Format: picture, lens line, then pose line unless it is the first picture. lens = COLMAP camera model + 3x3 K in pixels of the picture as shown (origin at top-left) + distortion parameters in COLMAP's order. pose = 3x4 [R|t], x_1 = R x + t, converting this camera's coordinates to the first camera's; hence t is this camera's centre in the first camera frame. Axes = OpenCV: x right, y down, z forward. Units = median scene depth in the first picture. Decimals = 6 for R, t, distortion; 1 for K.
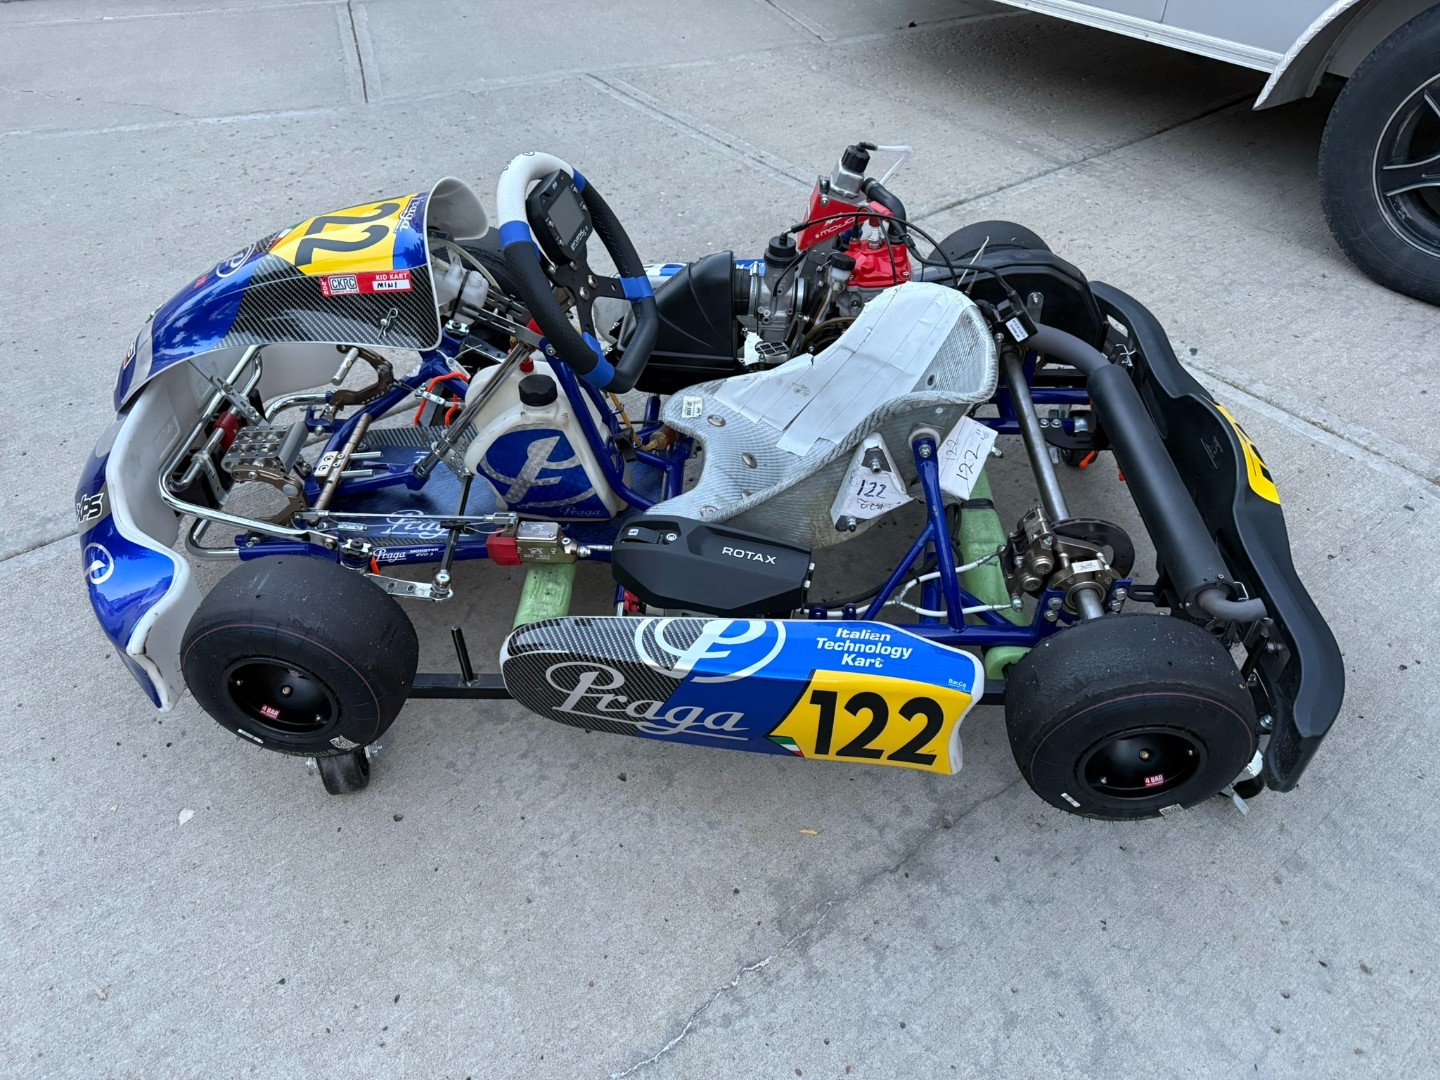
lens RADIAL K [[1020.6, 0, 710.8], [0, 1020.6, 550.5], [0, 0, 1]] dist [0.008351, -0.017756]
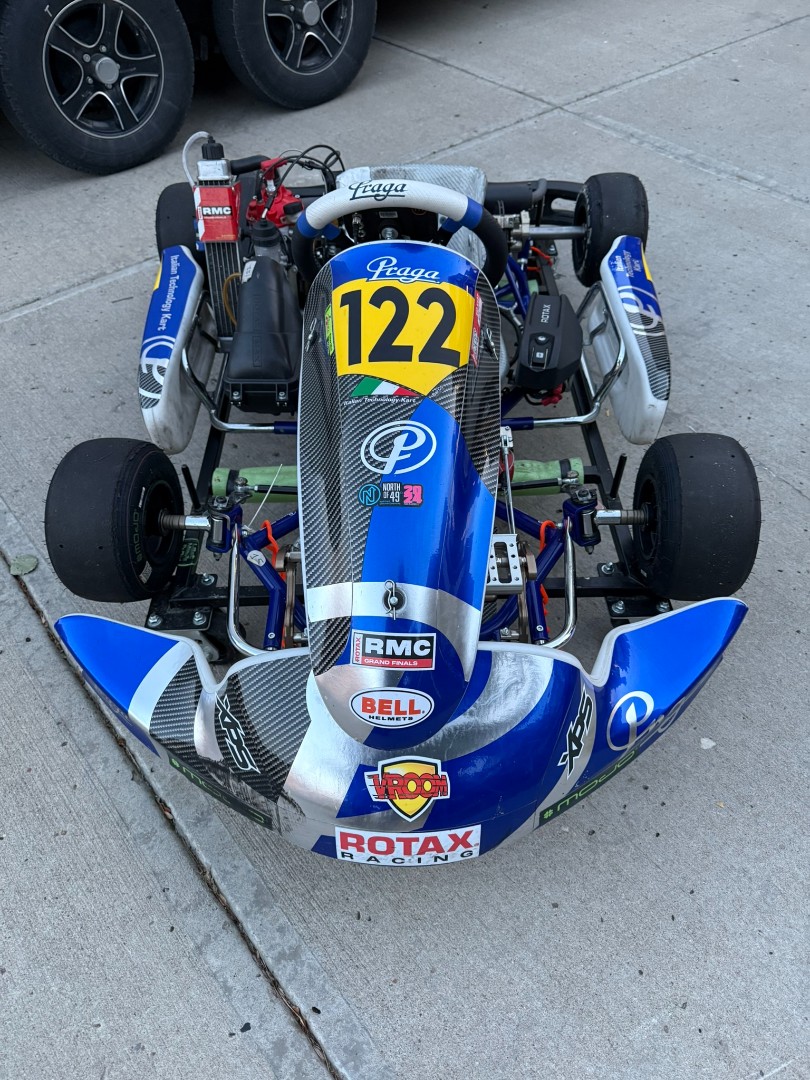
lens RADIAL K [[765.4, 0, 406.6], [0, 765.4, 538.5], [0, 0, 1]] dist [0.008351, -0.017756]
pose [[-0.050596, -0.727521, 0.684217, -1.028135], [0.685812, 0.472719, 0.553352, -0.644073], [-0.726018, 0.497242, 0.475025, 0.785653]]
